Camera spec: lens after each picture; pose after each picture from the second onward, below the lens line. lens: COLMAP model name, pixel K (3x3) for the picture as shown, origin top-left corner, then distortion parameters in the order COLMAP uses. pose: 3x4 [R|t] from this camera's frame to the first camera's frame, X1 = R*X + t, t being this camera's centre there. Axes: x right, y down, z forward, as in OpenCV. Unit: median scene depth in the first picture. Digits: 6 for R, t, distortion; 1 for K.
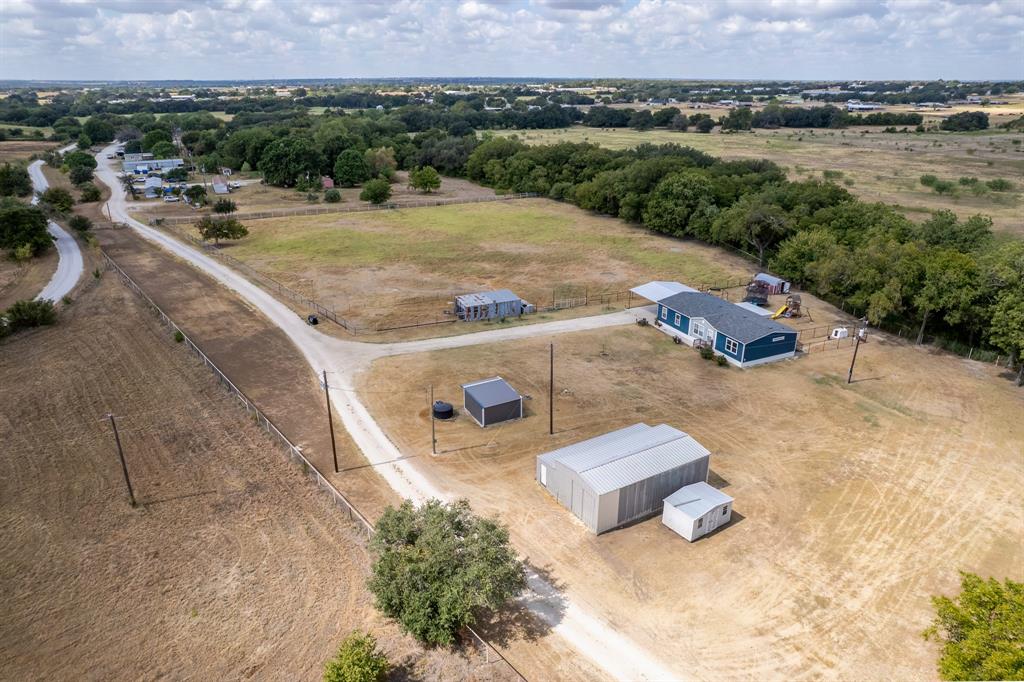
lens RADIAL K [[658.7, 0, 512.0], [0, 658.7, 341.0], [0, 0, 1]] dist [-0.026177, 0.000247]
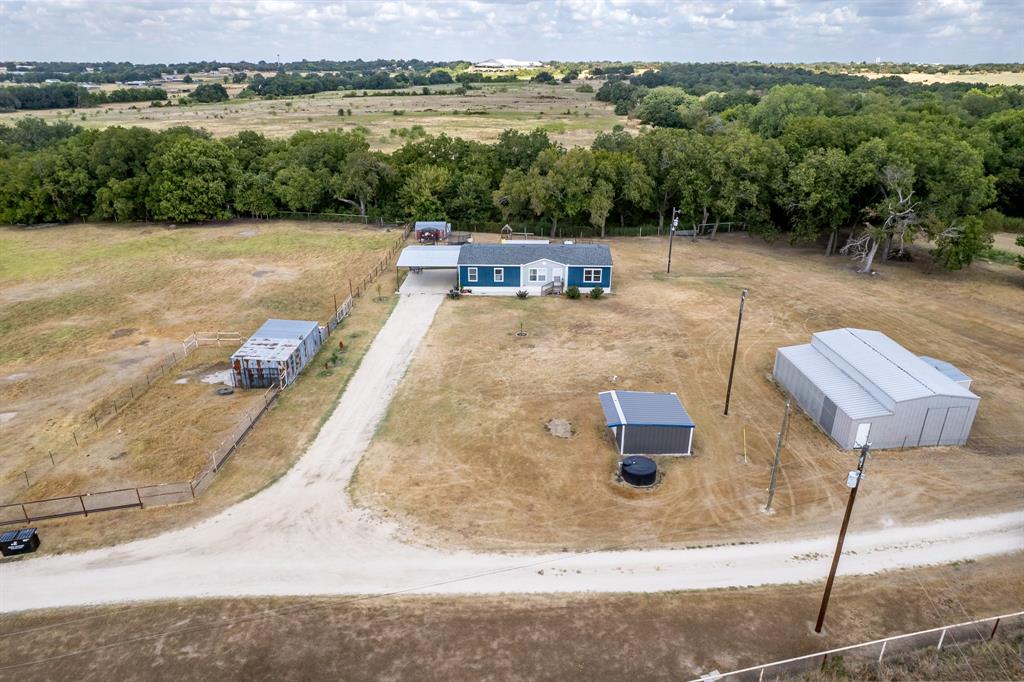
lens RADIAL K [[659.0, 0, 516.5], [0, 659.0, 345.7], [0, 0, 1]] dist [-0.085245, 0.082060]
pose [[0.443298, -0.356614, 0.822383, -0.418922], [0.334388, 0.917017, 0.217402, -0.114863], [-0.831668, 0.178621, 0.525759, 0.526179]]
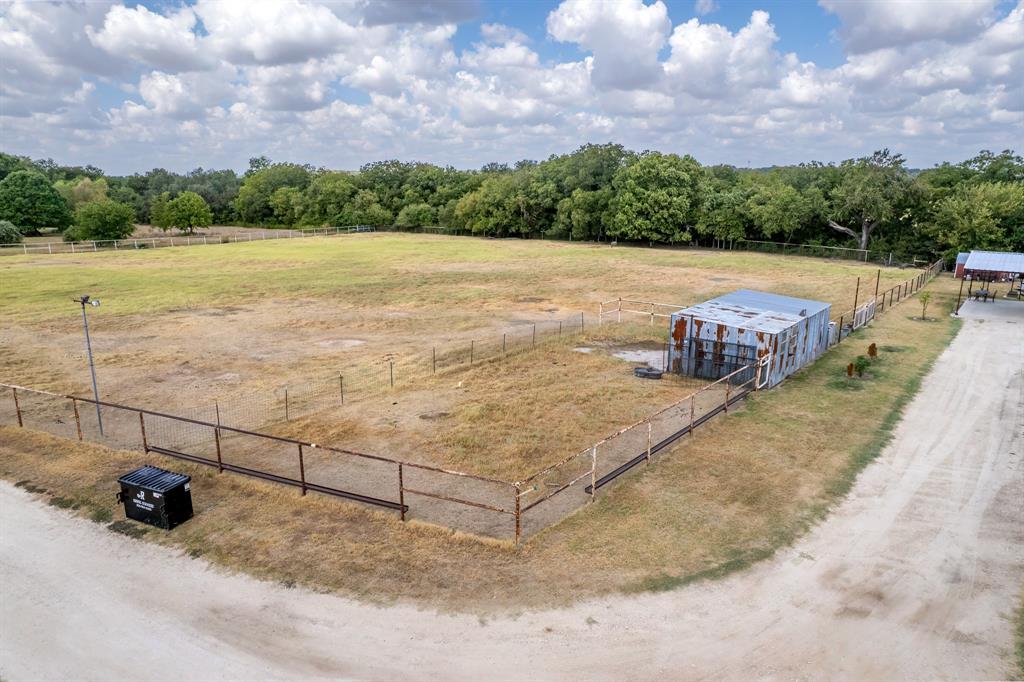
lens RADIAL K [[659.0, 0, 516.5], [0, 659.0, 345.7], [0, 0, 1]] dist [-0.085245, 0.082060]
pose [[0.897109, -0.109035, 0.428143, -0.273872], [0.164715, 0.981745, -0.095115, -0.038070], [-0.409956, 0.155850, 0.898692, 0.774699]]
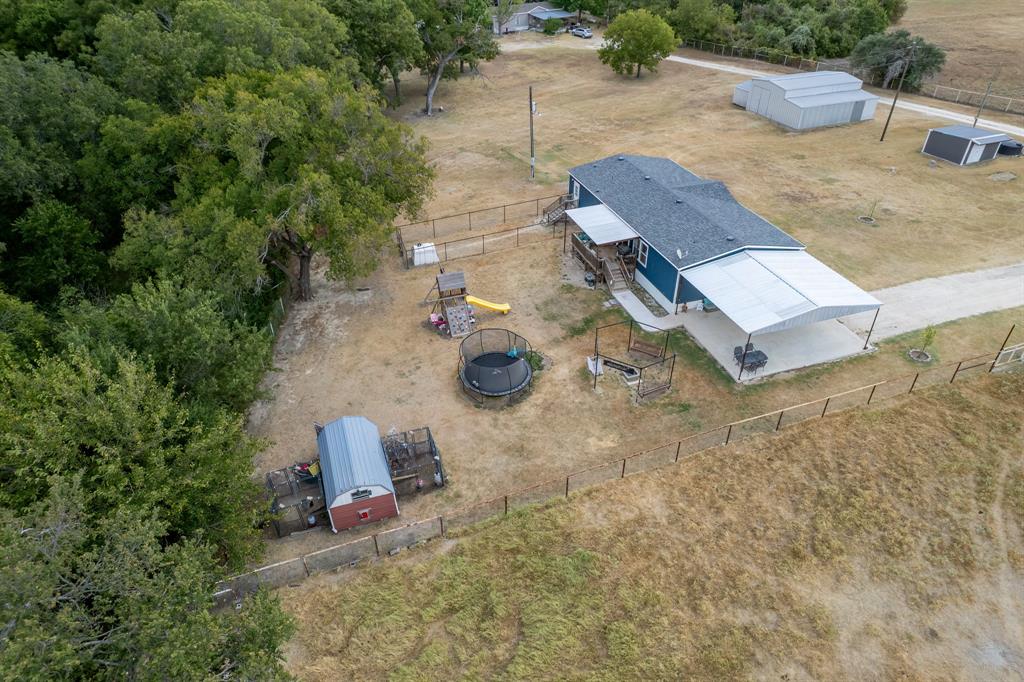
lens RADIAL K [[659.0, 0, 516.5], [0, 659.0, 345.7], [0, 0, 1]] dist [-0.085245, 0.082060]
pose [[-0.994229, -0.063366, 0.086561, 0.362192], [0.037953, 0.546952, 0.836303, -0.390373], [-0.100338, 0.834763, -0.541390, 1.275092]]
